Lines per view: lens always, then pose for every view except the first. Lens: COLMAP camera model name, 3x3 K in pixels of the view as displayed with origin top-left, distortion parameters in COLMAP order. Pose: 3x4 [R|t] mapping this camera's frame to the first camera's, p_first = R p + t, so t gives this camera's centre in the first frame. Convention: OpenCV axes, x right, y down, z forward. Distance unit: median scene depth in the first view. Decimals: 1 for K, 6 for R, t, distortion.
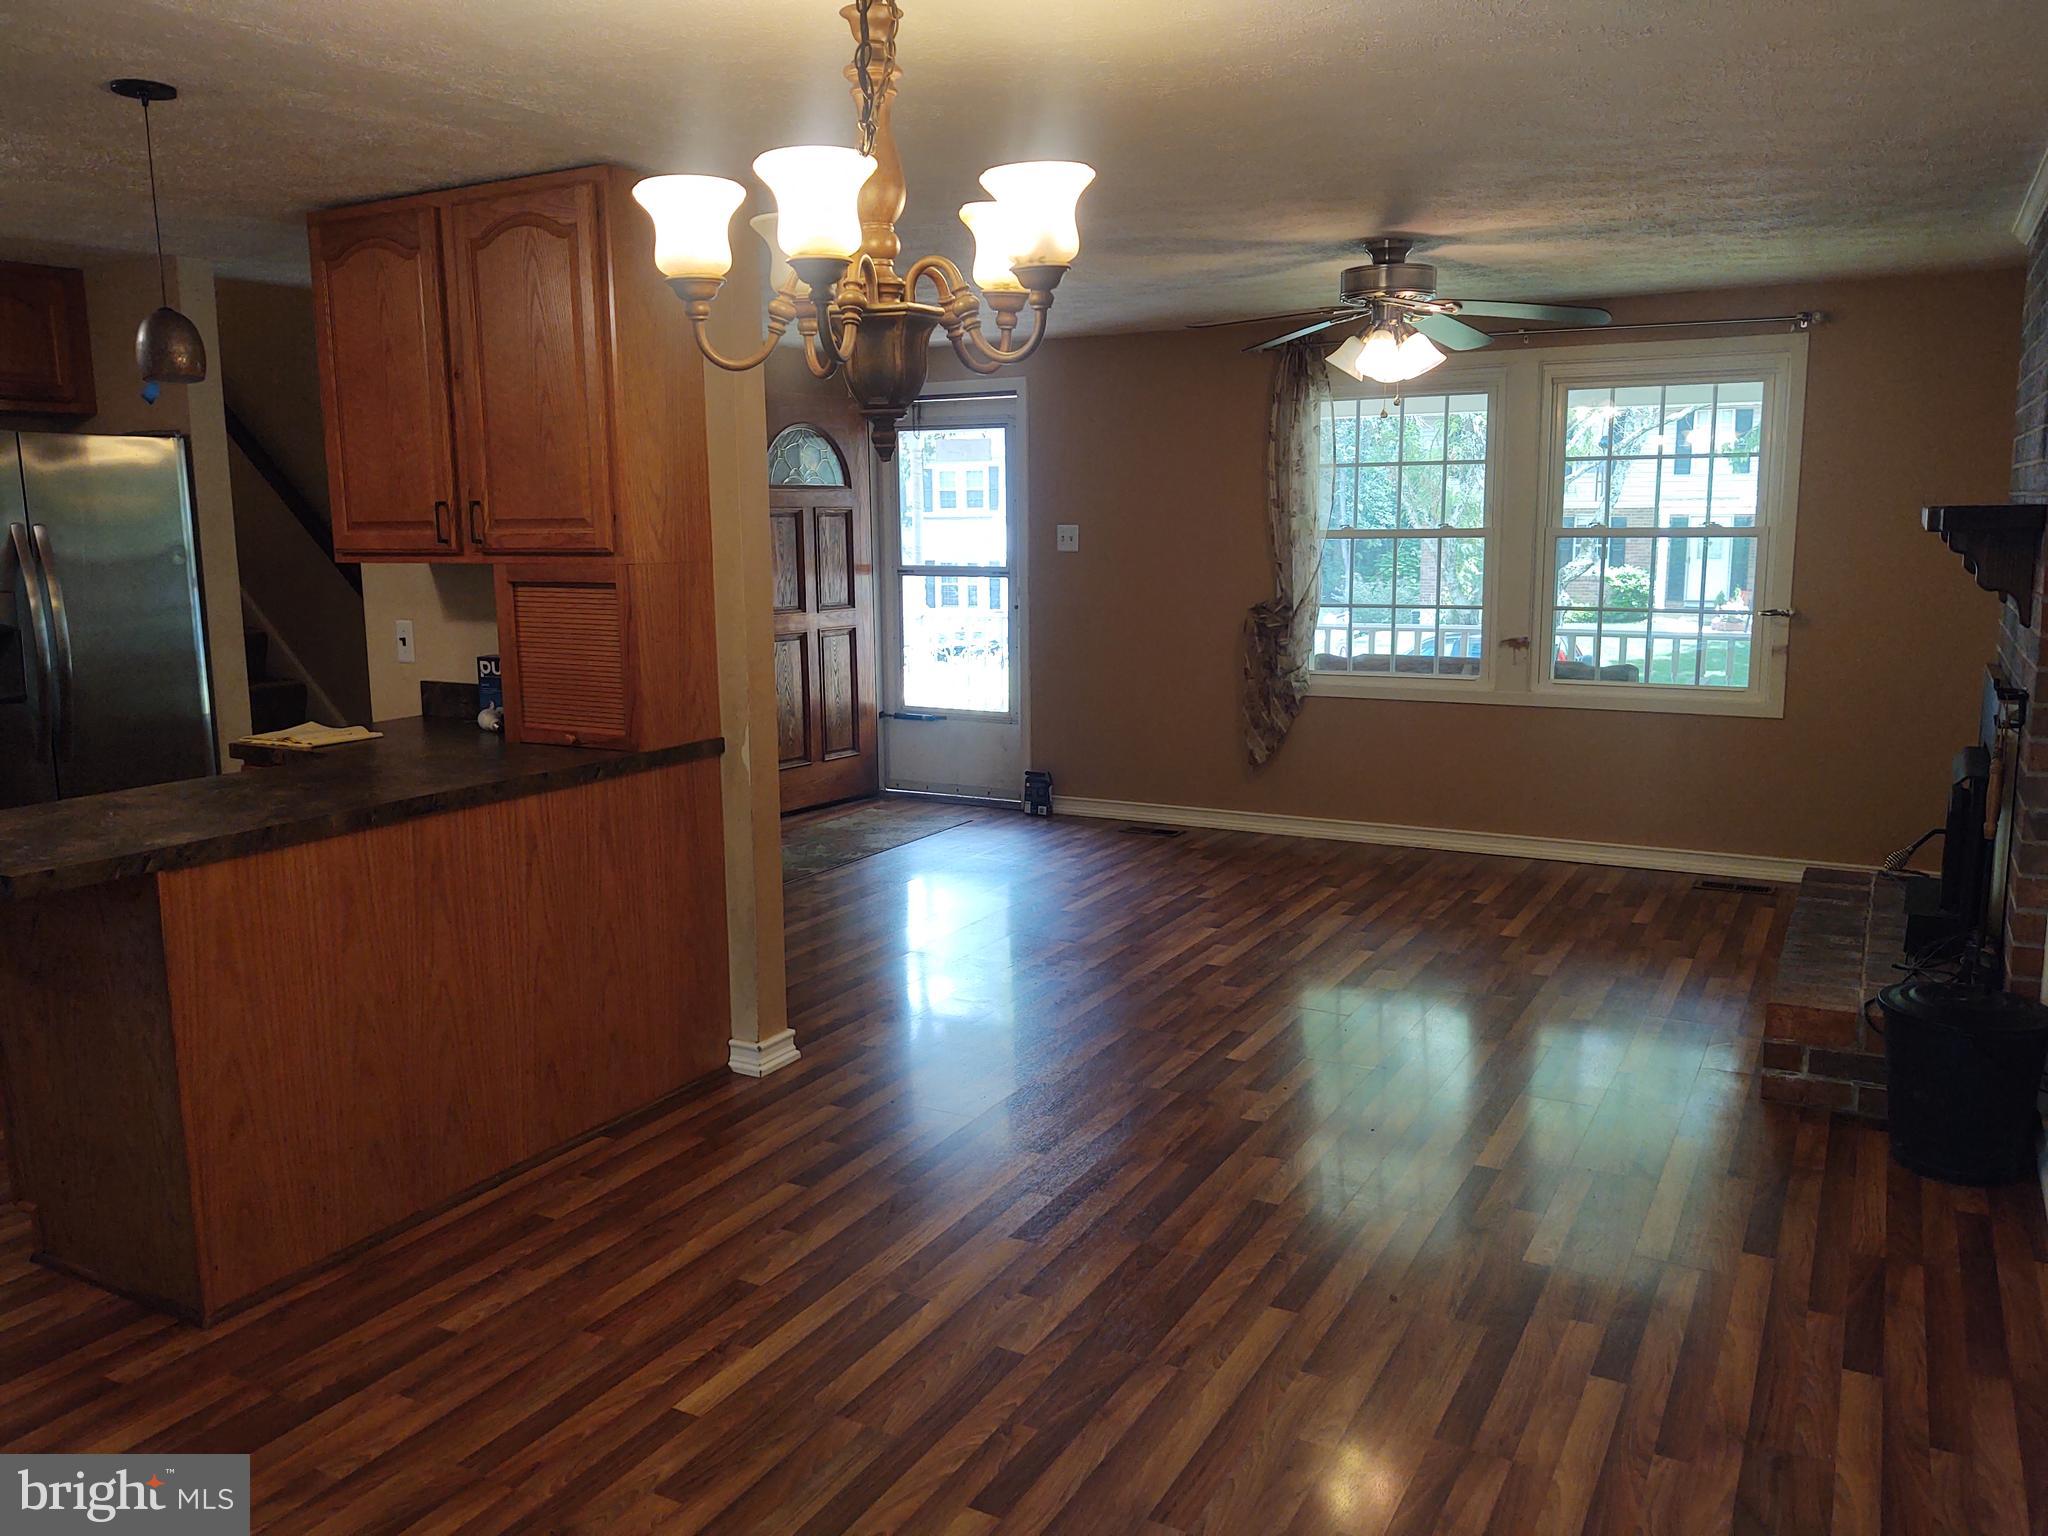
lens RADIAL K [[1554.6, 0, 1034.8], [0, 1554.6, 769.8], [0, 0, 1]] dist [0.014284, -0.029678]
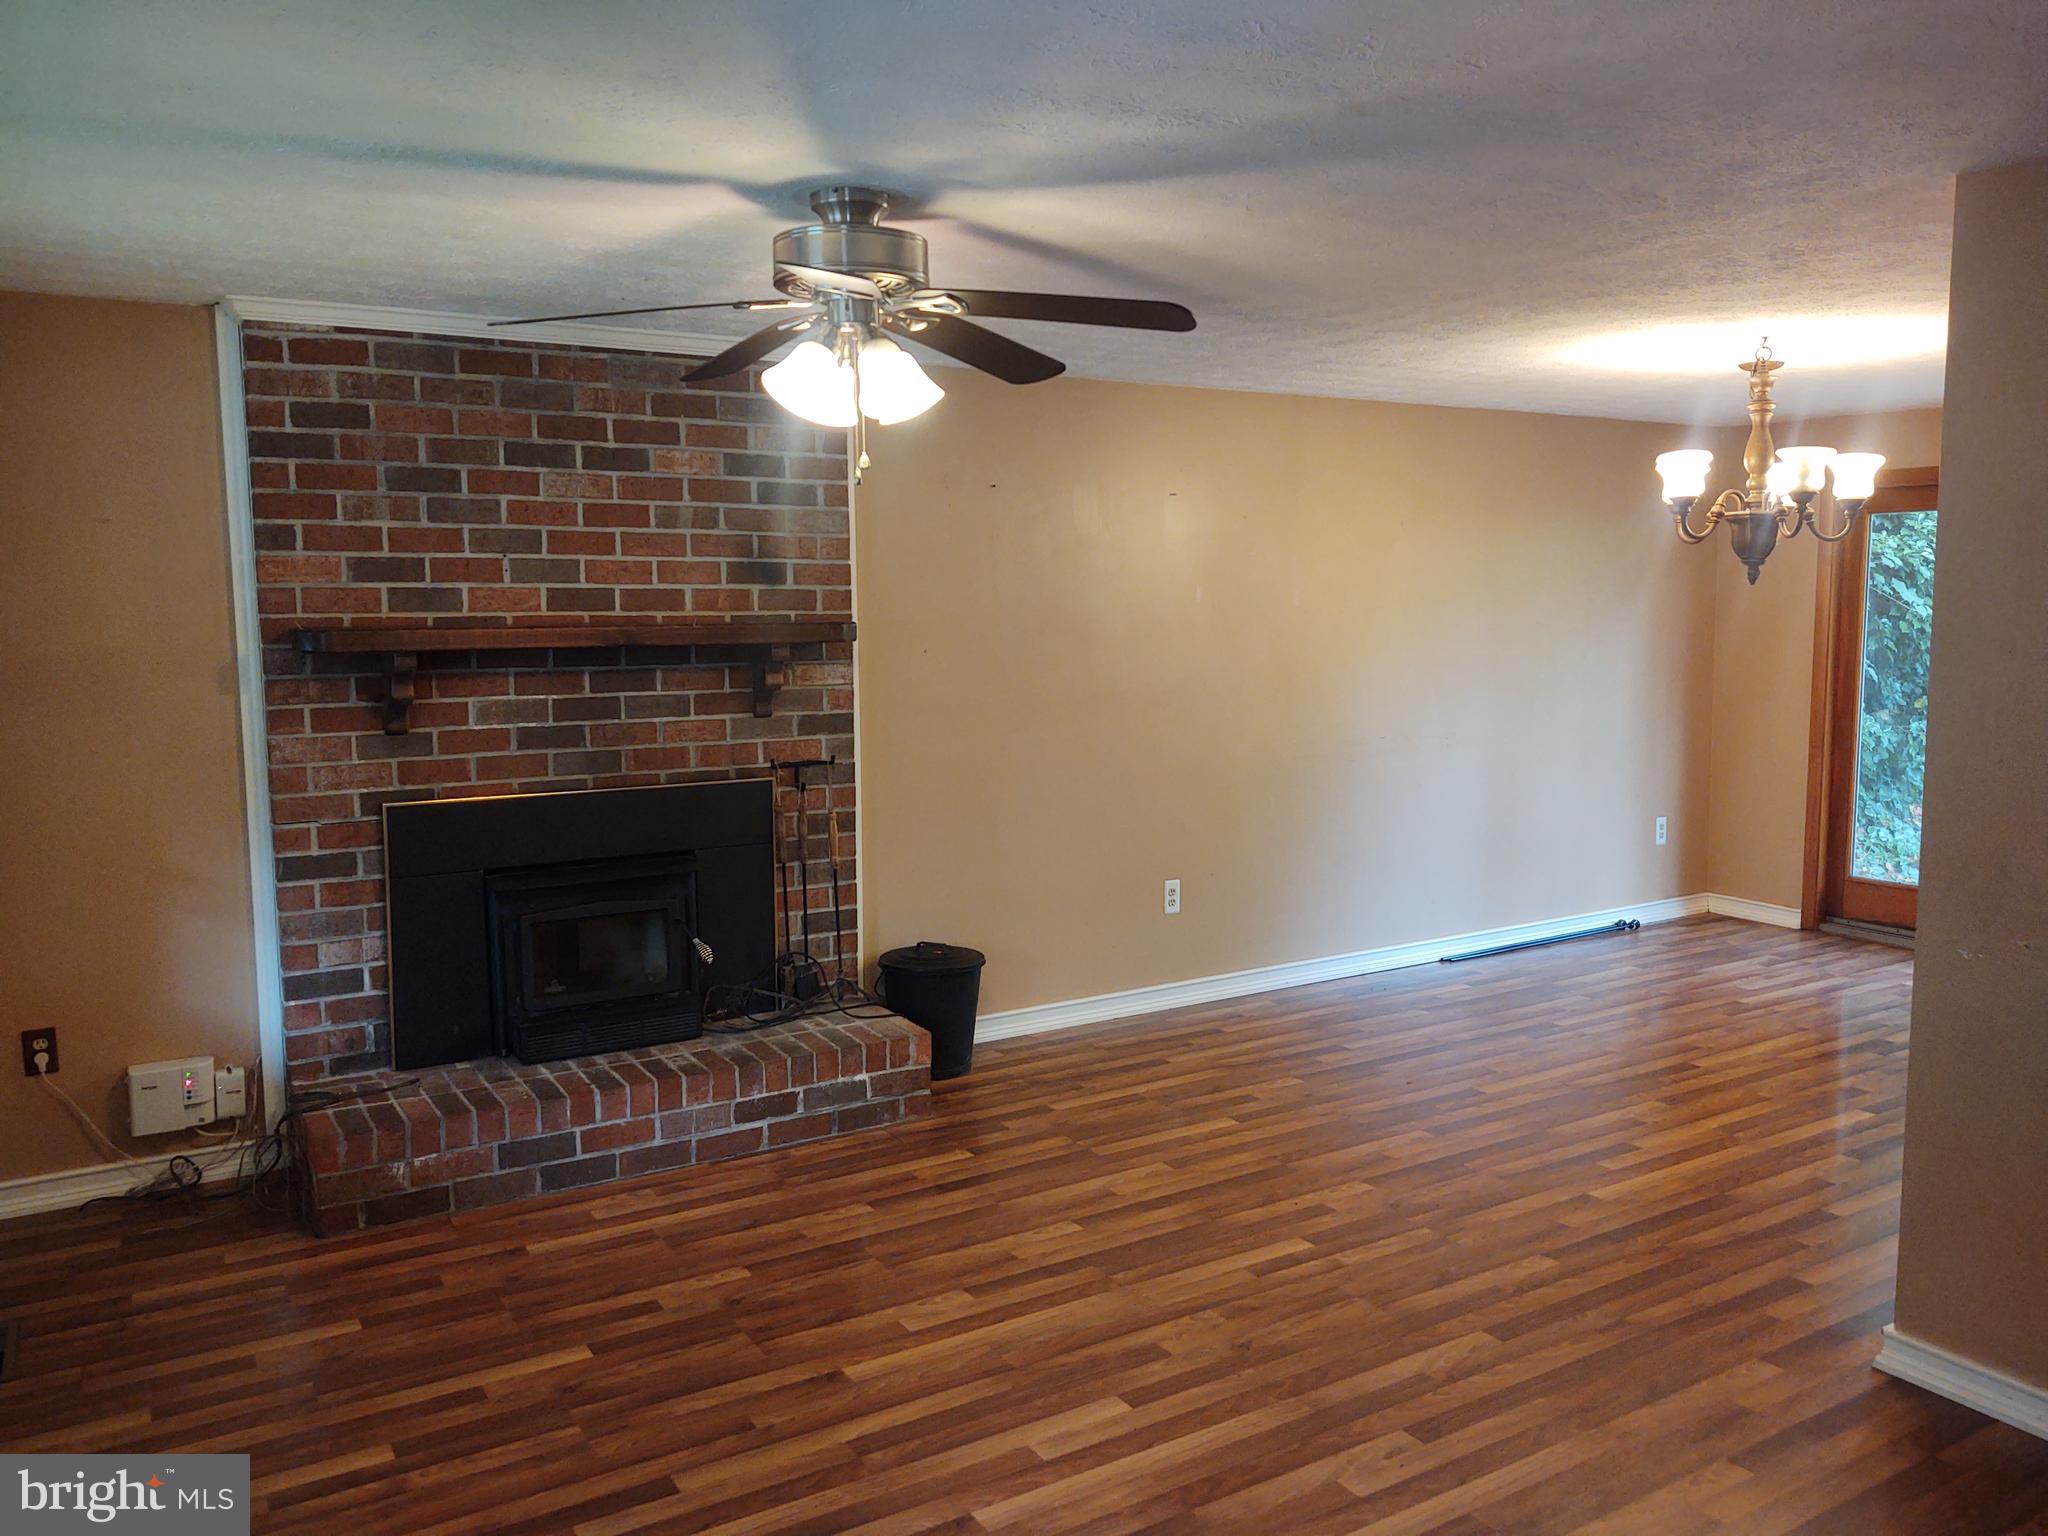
lens RADIAL K [[1554.6, 0, 1015.6], [0, 1554.6, 769.5], [0, 0, 1]] dist [0.014284, -0.029678]
pose [[-0.861747, -0.042908, 0.505521, -0.130636], [0.099244, 0.962910, 0.250909, -0.246847], [-0.497537, 0.266390, -0.825526, 1.390030]]
